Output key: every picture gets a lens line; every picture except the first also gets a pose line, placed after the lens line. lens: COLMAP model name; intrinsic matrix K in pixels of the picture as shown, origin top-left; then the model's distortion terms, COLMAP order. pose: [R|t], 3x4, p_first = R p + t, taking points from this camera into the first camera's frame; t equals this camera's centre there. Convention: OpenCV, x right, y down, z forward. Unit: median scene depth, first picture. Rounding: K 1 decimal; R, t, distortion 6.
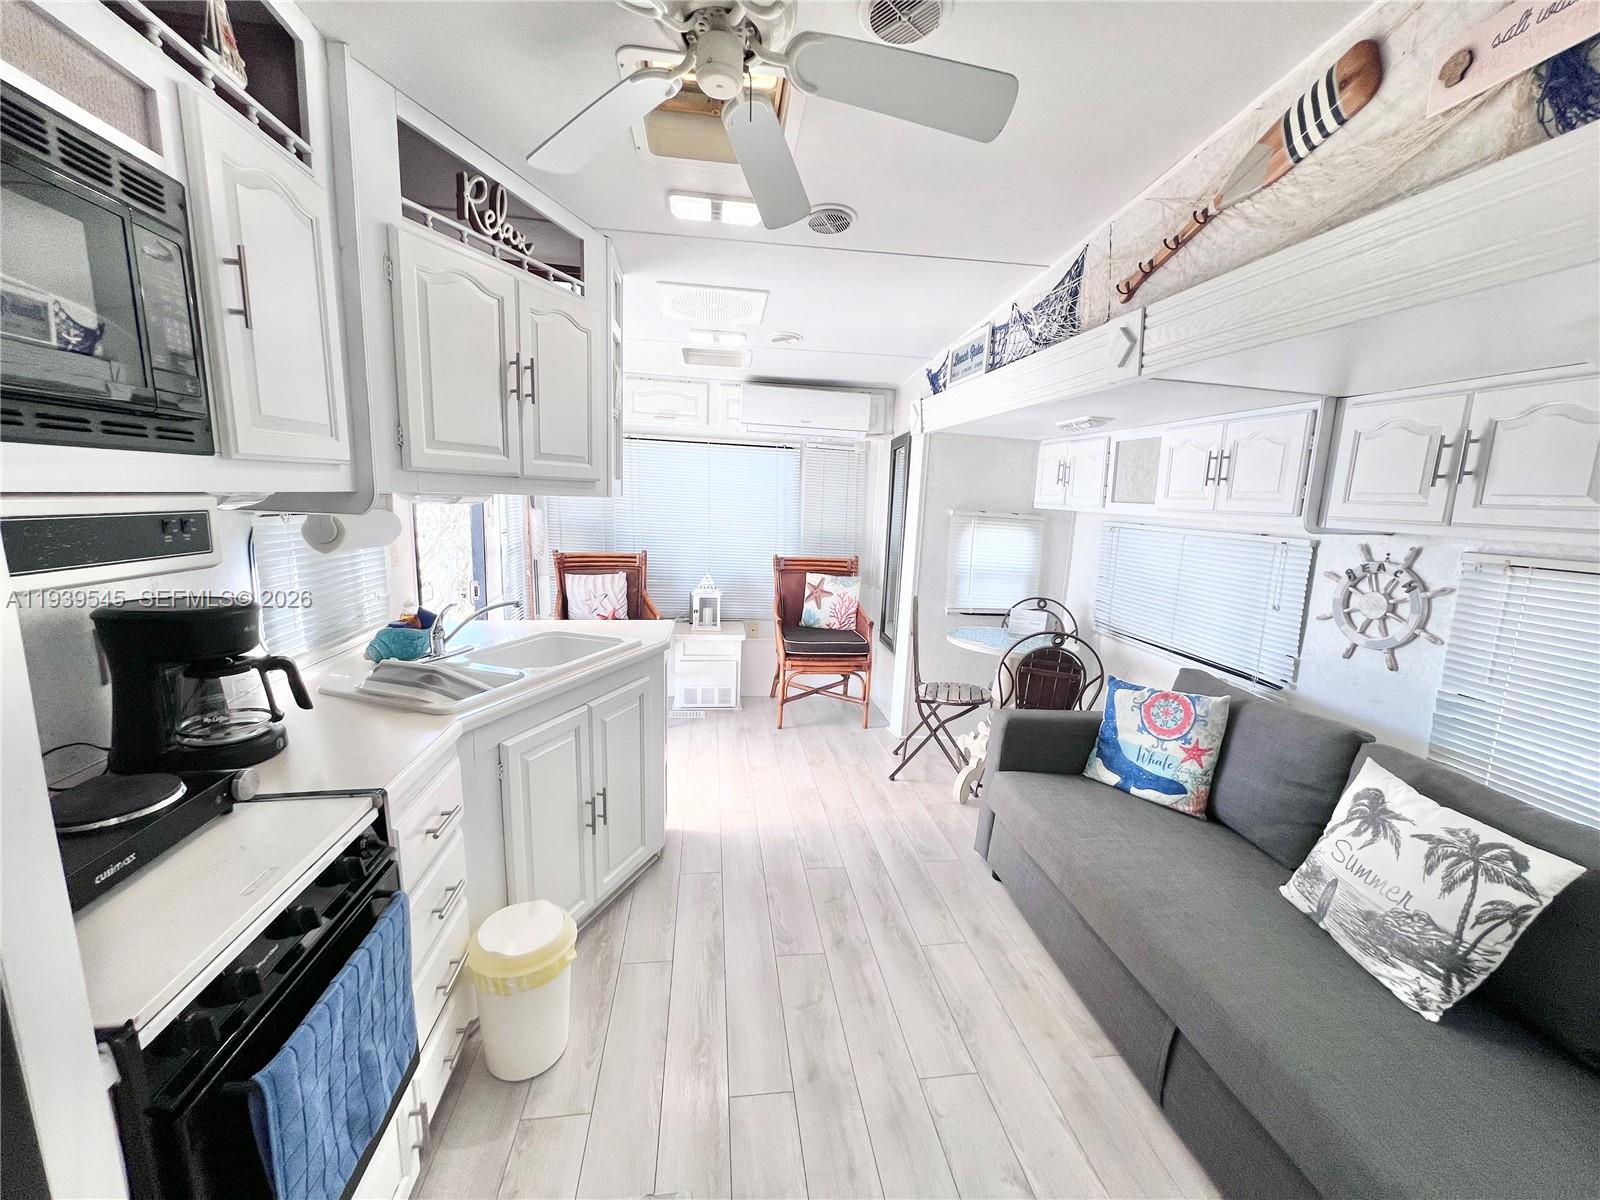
lens RADIAL K [[641.2, 0, 801.9], [0, 641.2, 603.5], [0, 0, 1]] dist [-0.000338, 0.000159]
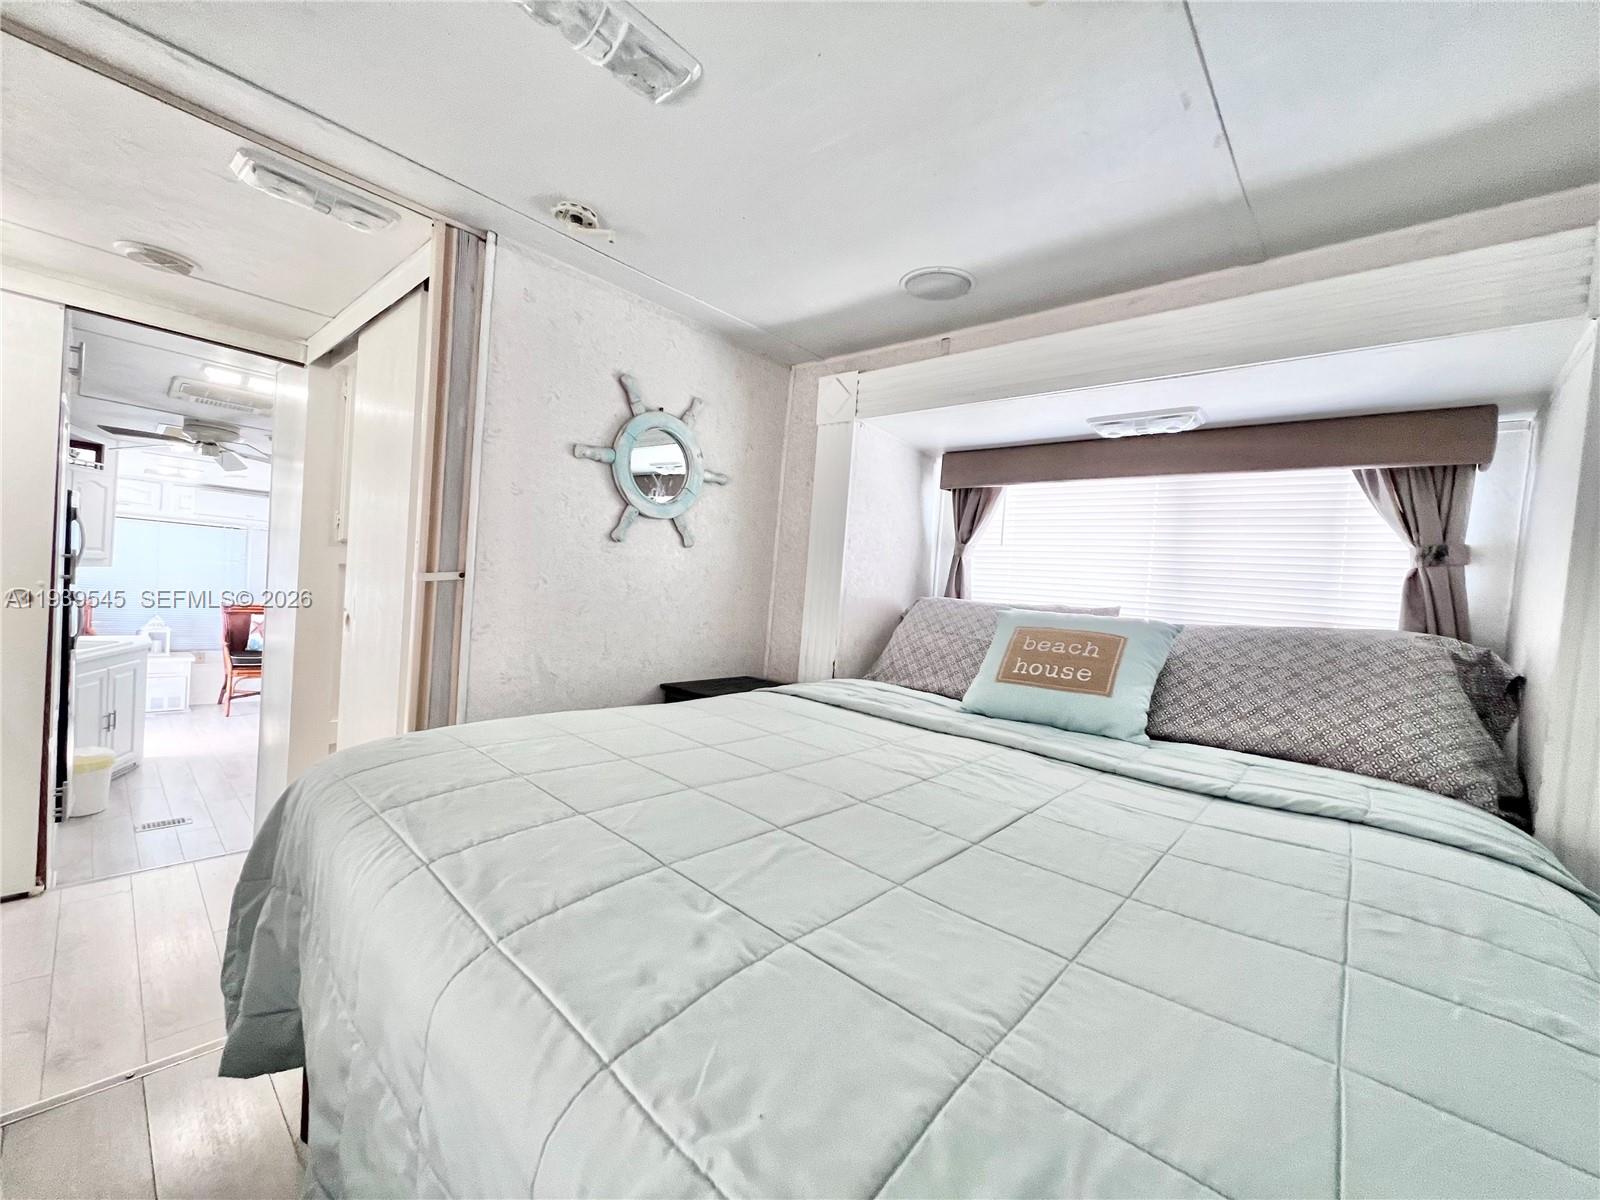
lens RADIAL K [[641.2, 0, 800.0], [0, 641.2, 600.0], [0, 0, 1]] dist [0.000883, 0.000120]
pose [[0.763100, 0.001389, 0.646279, 0.033766], [0.059367, 0.995619, -0.072238, 0.212761], [-0.643548, 0.093492, 0.759674, -1.967955]]
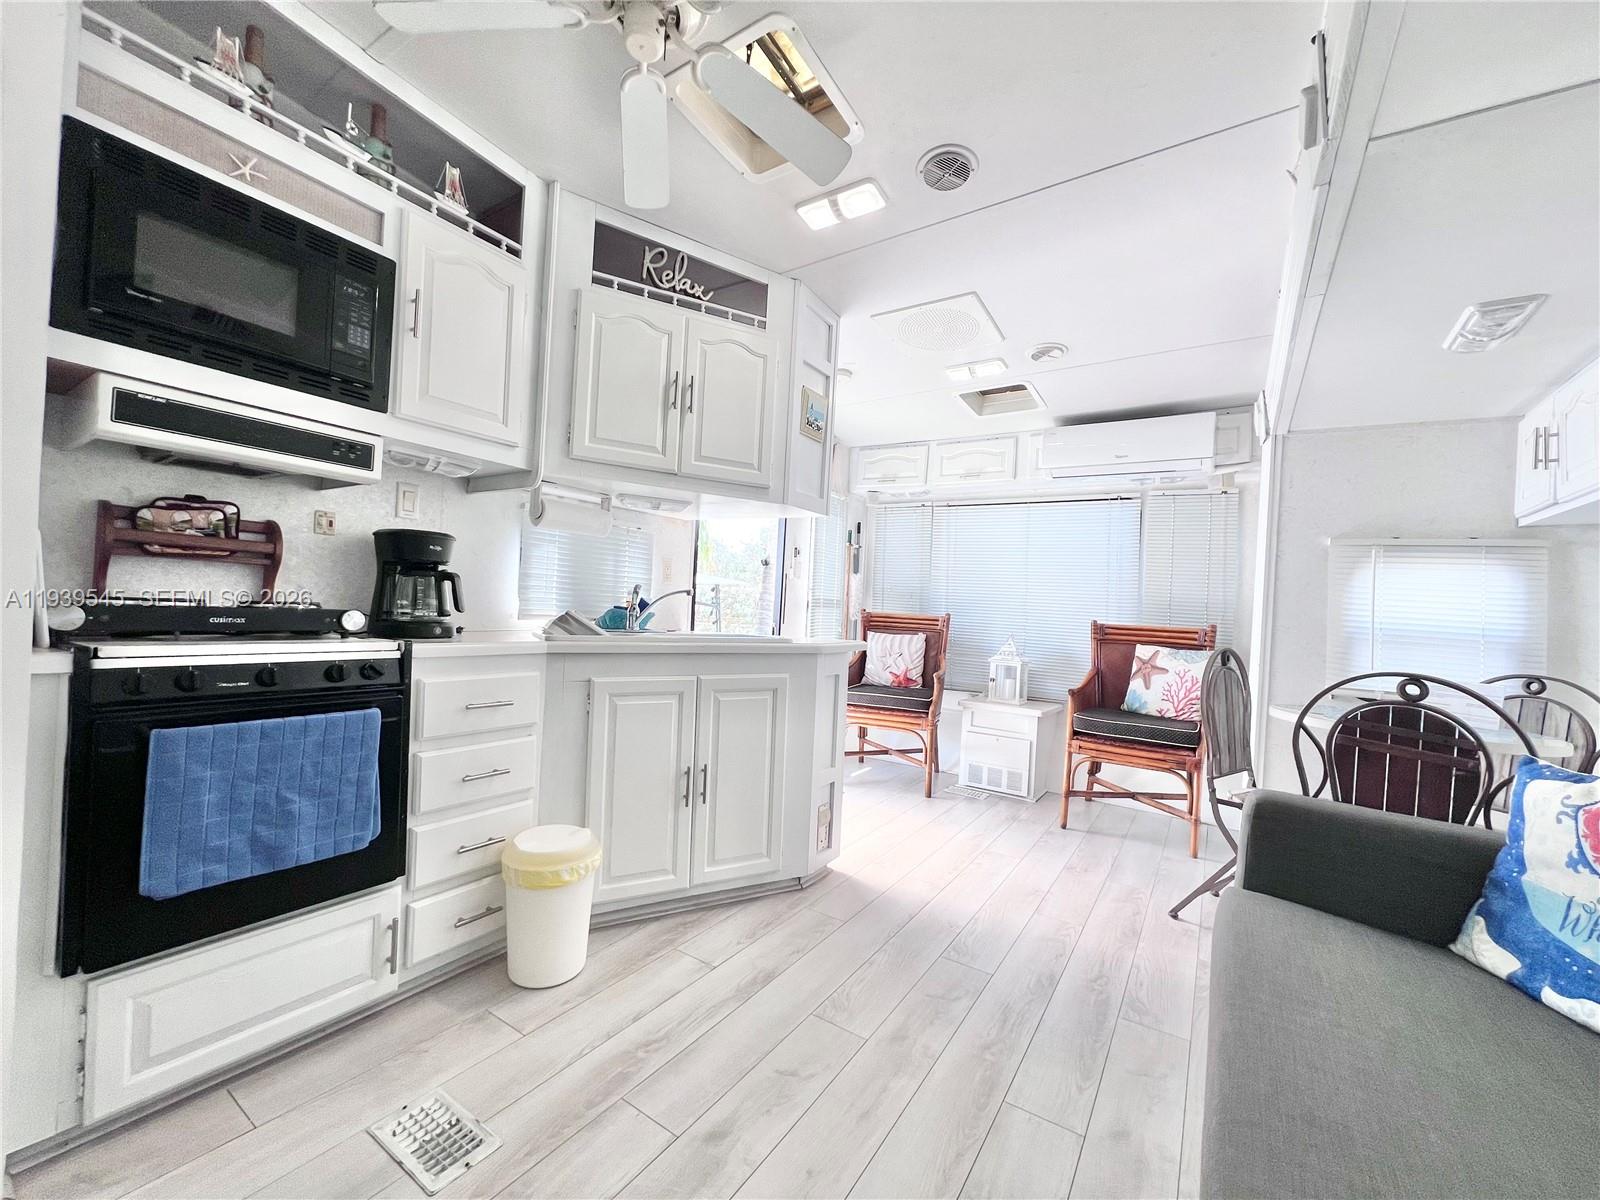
lens RADIAL K [[641.2, 0, 801.9], [0, 641.2, 603.5], [0, 0, 1]] dist [-0.000338, 0.000159]
pose [[0.749295, -0.008985, -0.662176, 0.473127], [-0.132097, 0.977786, -0.162743, 0.183443], [0.648928, 0.209414, 0.731463, 0.305898]]
